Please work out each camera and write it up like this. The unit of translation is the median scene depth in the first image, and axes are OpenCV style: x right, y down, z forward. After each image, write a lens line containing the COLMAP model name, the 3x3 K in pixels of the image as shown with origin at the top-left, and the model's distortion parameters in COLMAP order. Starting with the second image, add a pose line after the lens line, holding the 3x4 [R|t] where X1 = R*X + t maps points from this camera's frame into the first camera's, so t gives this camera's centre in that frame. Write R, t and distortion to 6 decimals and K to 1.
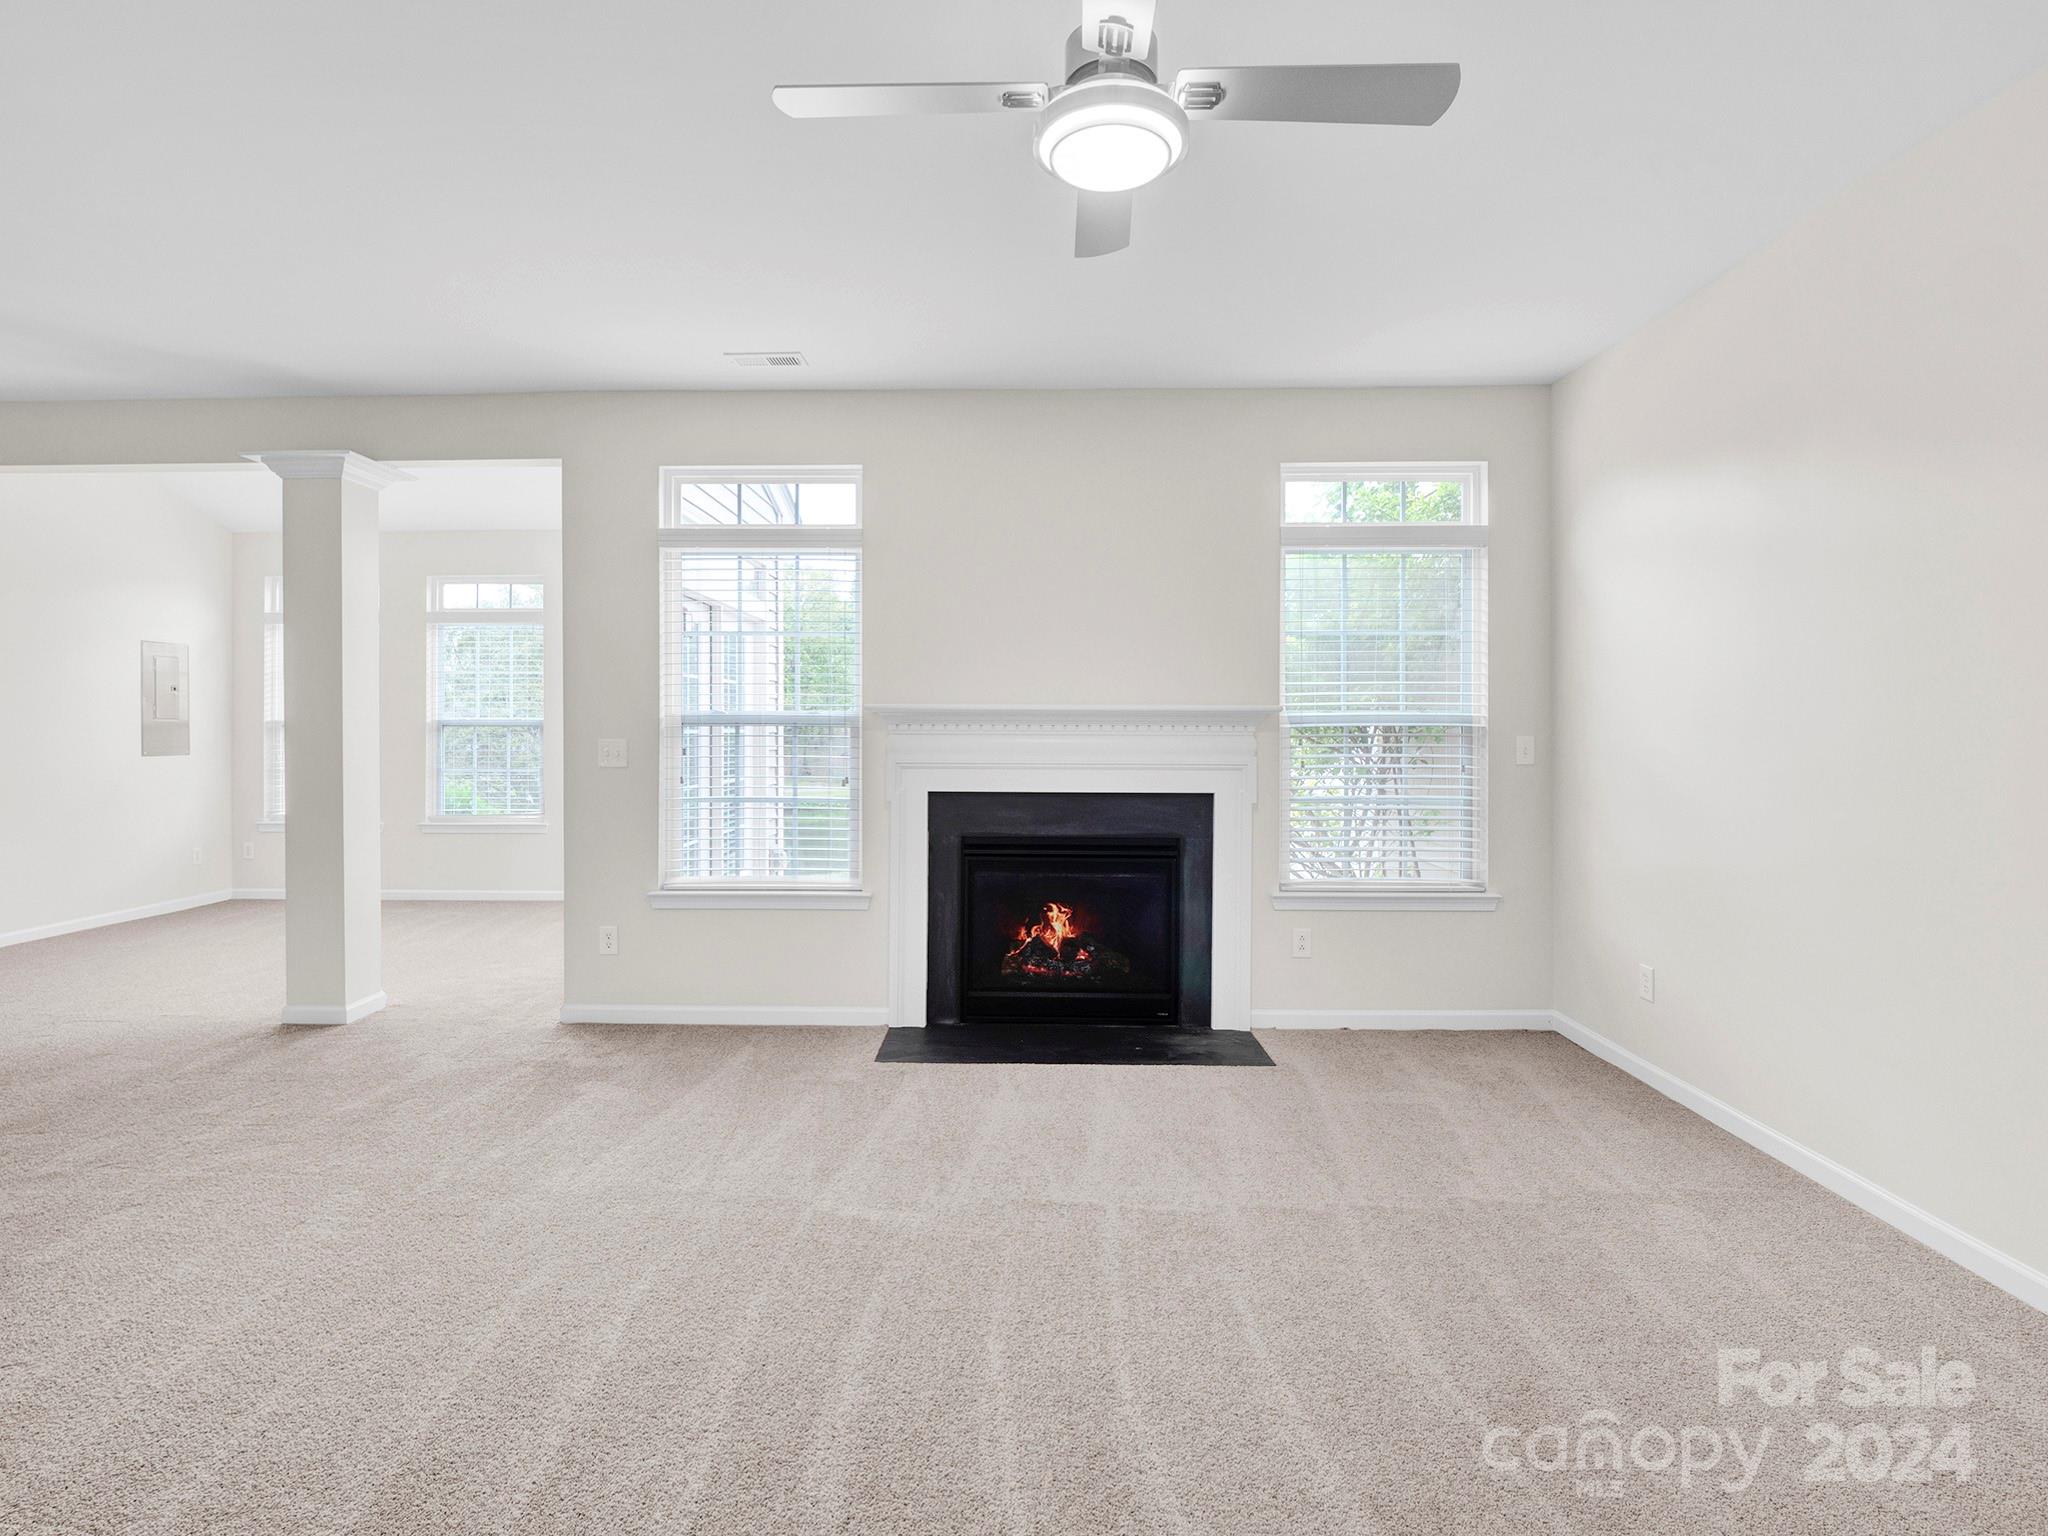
lens RADIAL K [[1006.3, 0, 1012.9], [0, 1006.3, 738.9], [0, 0, 1]] dist [-0.004182, -0.004686]
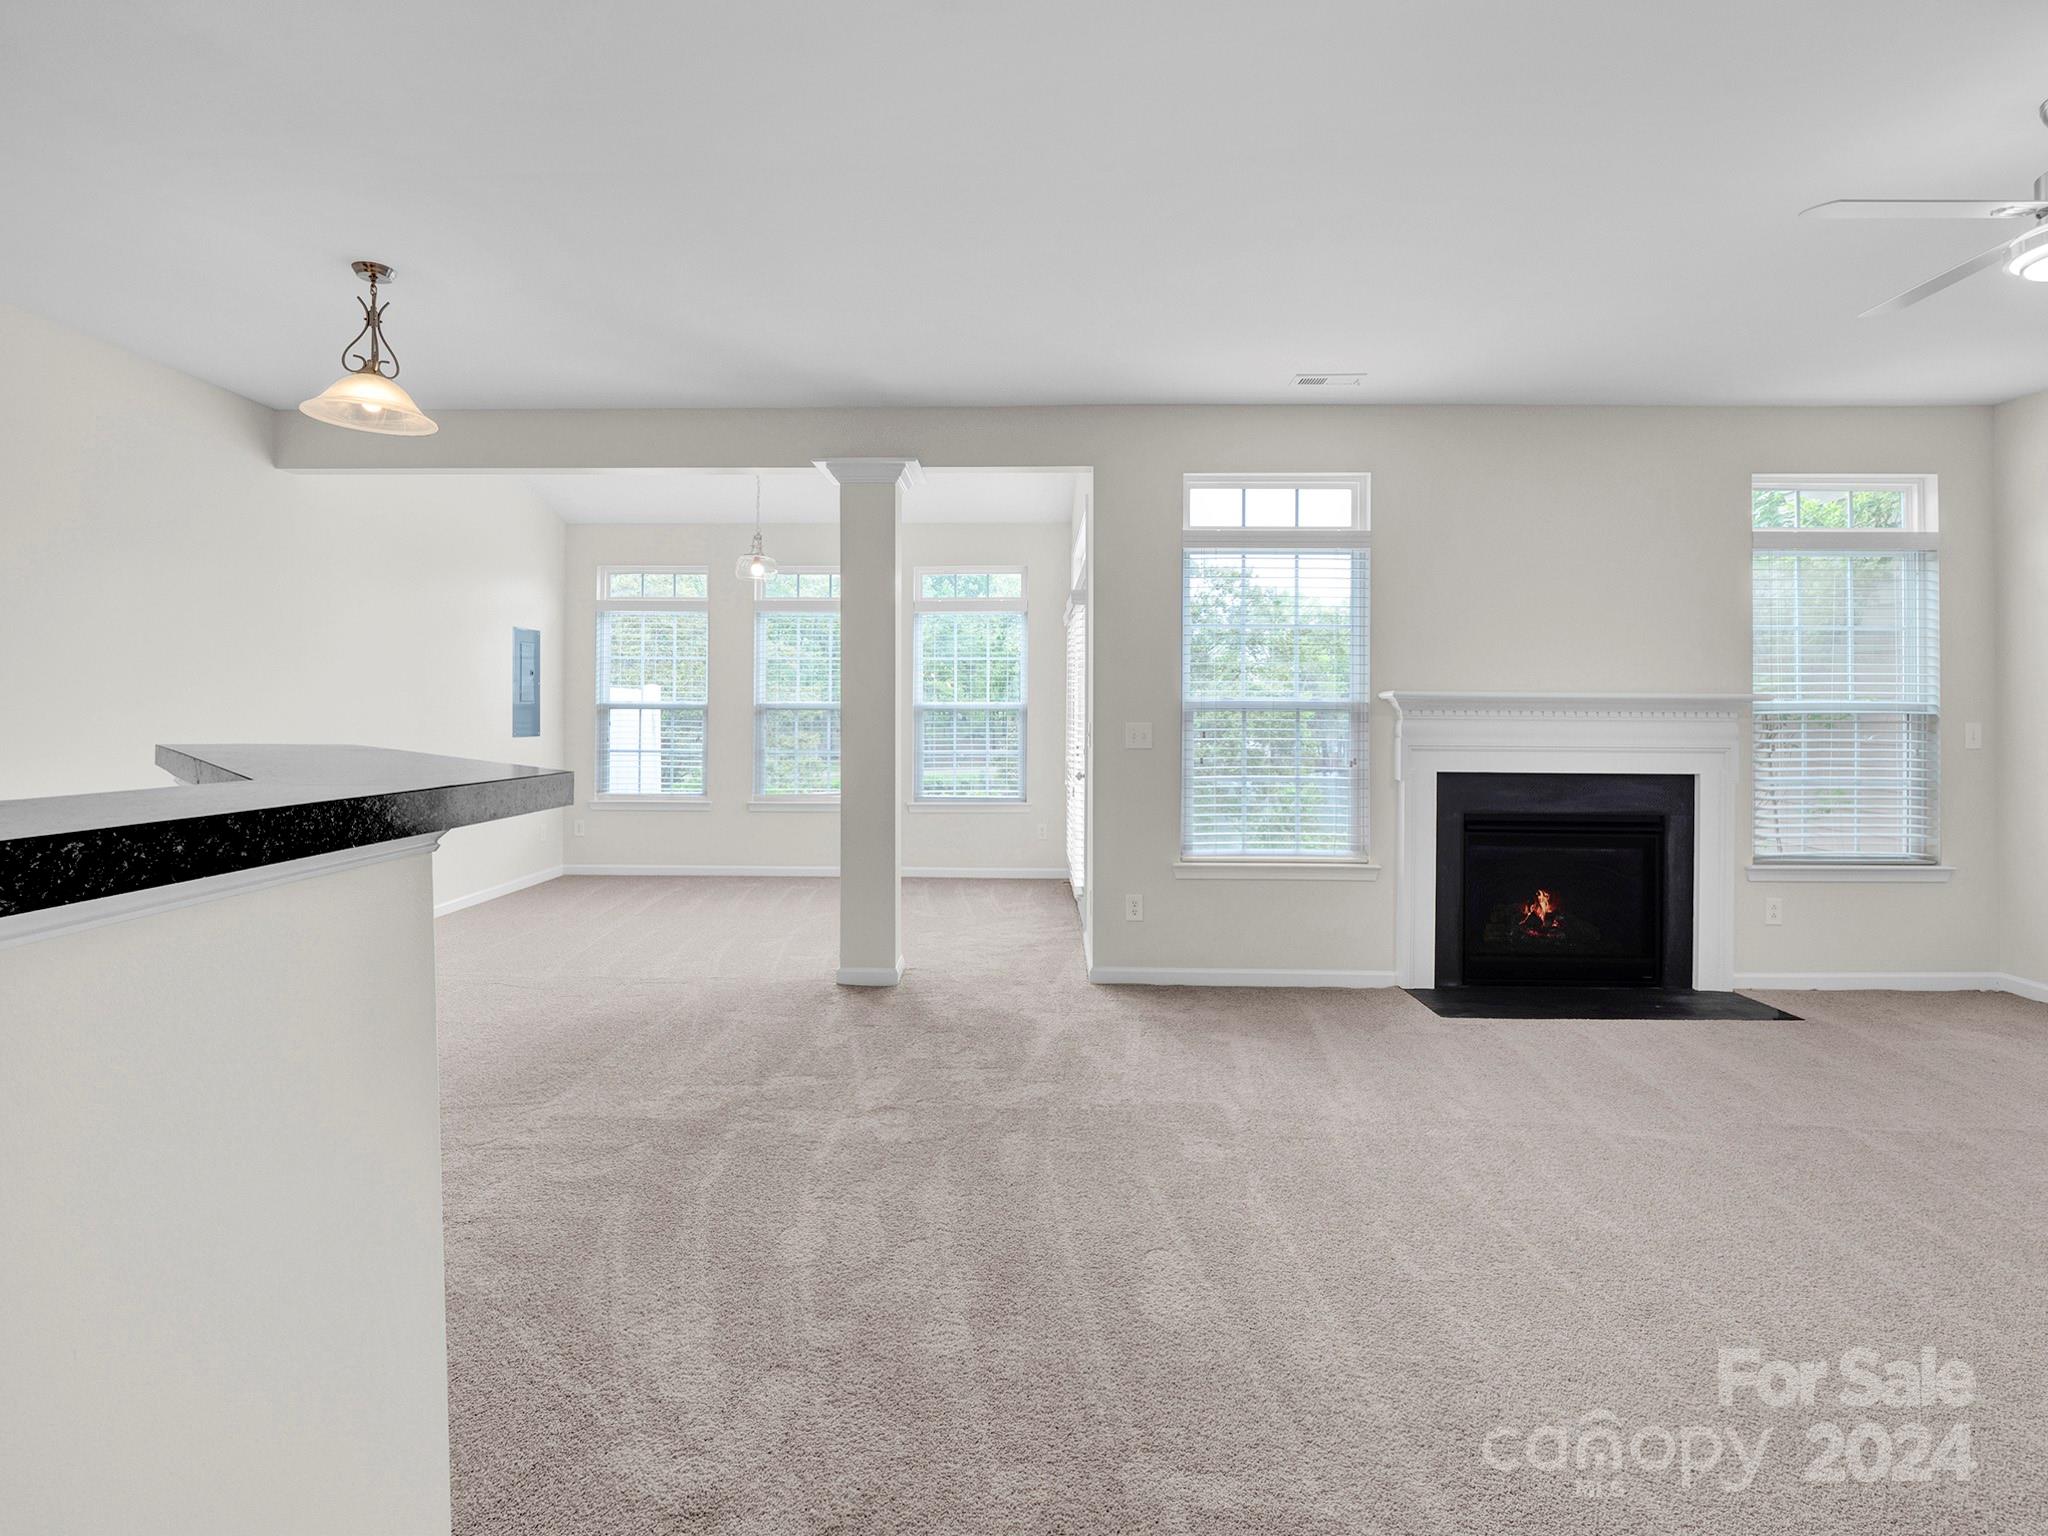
lens RADIAL K [[1006.3, 0, 1017.3], [0, 1006.3, 711.8], [0, 0, 1]] dist [-0.004182, -0.004686]
pose [[0.999983, 0.004117, 0.004063, -0.543210], [-0.004059, 0.999893, -0.014070, 0.004331], [-0.004121, 0.014053, 0.999893, -0.092142]]
